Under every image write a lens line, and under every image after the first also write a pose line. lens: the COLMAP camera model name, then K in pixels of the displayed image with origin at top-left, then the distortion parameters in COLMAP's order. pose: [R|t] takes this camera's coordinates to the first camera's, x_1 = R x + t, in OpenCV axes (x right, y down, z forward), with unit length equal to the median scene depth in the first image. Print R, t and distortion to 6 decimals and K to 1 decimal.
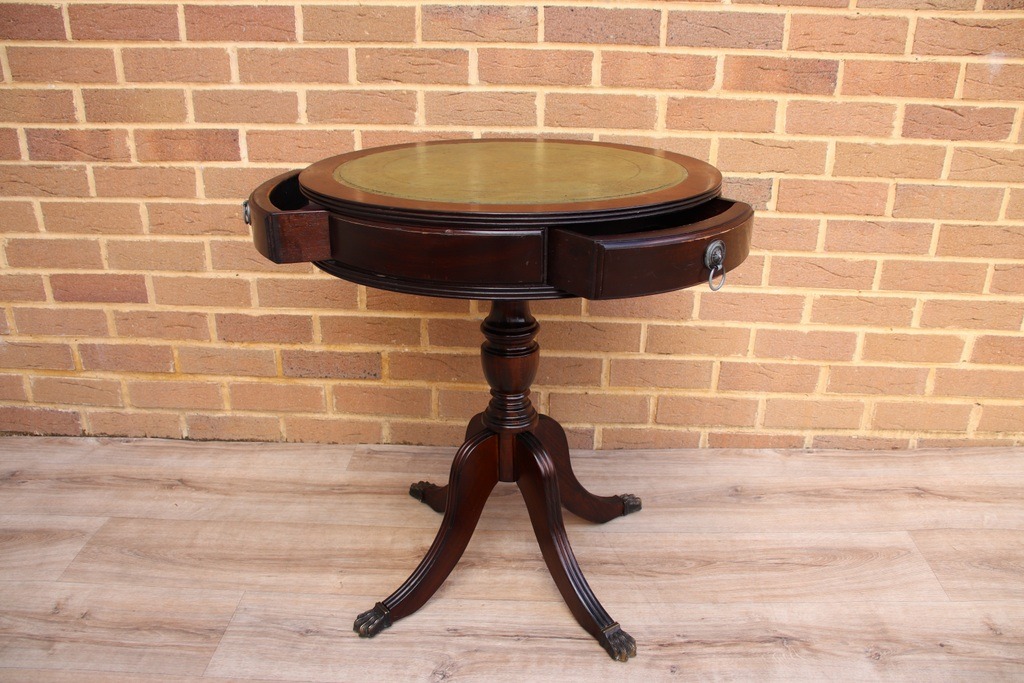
lens RADIAL K [[872.2, 0, 515.6], [0, 872.2, 351.4], [0, 0, 1]] dist [-0.138396, 0.130115]
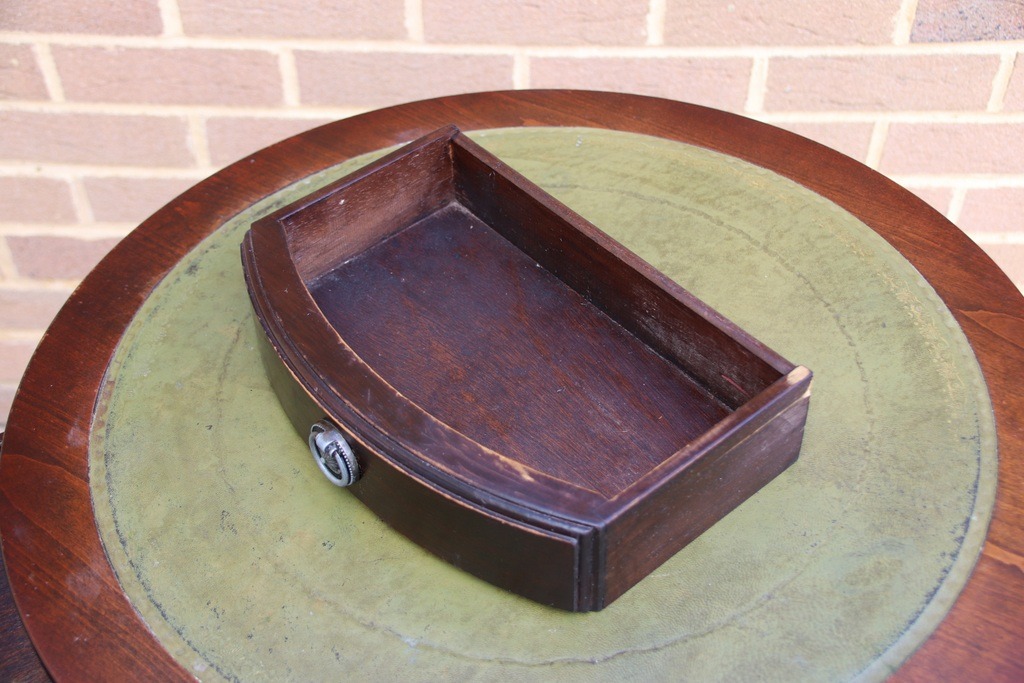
lens RADIAL K [[1372.6, 0, 517.2], [0, 1372.6, 375.0], [0, 0, 1]] dist [0.157642, 0.000000]
pose [[0.999613, -0.027551, 0.003781, -0.058502], [0.023715, 0.915524, 0.401563, -0.322415], [-0.014525, -0.401318, 0.915824, 0.224411]]
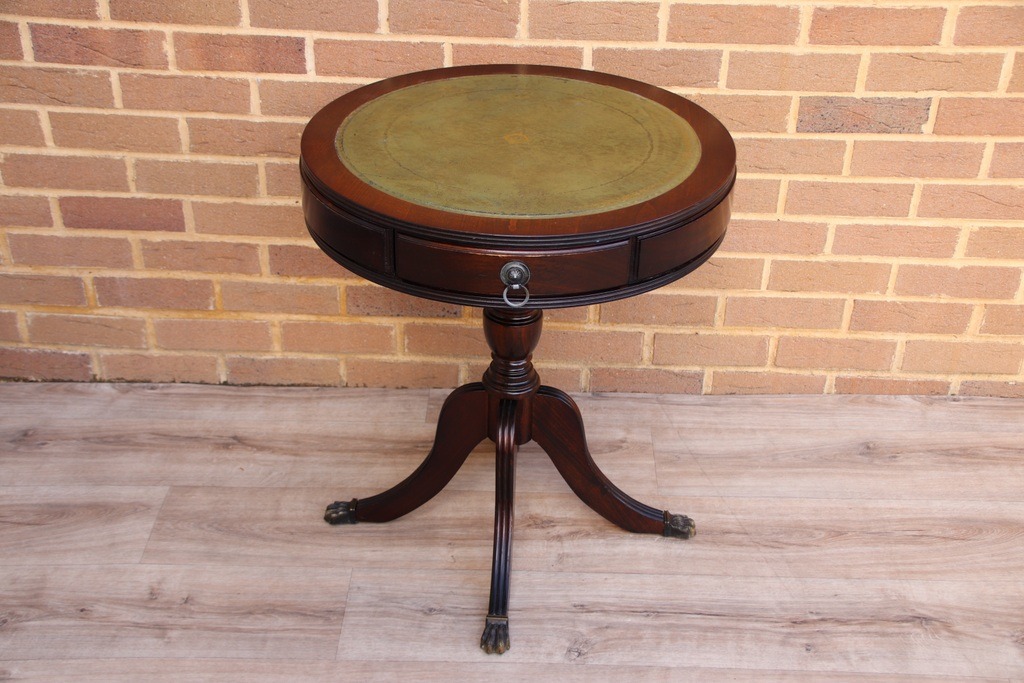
lens RADIAL K [[1372.6, 0, 517.3], [0, 1372.6, 359.2], [0, 0, 1]] dist [0.157642, 0.000000]
pose [[0.999705, -0.002272, 0.024179, -0.149607], [-0.001867, 0.985477, 0.169801, -0.181625], [-0.024214, -0.169796, 0.985182, -0.413011]]
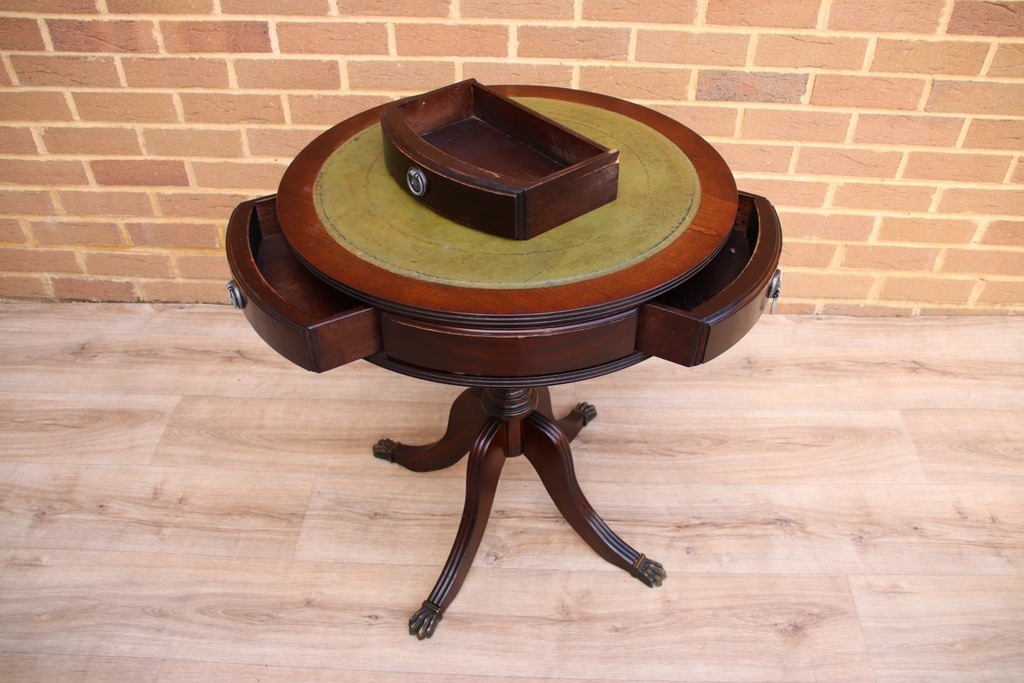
lens RADIAL K [[872.2, 0, 516.5], [0, 872.2, 349.7], [0, 0, 1]] dist [-0.138396, 0.130115]
pose [[0.999996, -0.002832, -0.000725, -0.041111], [0.002917, 0.949586, 0.313495, -0.208903], [-0.000199, -0.313495, 0.949590, -0.039697]]
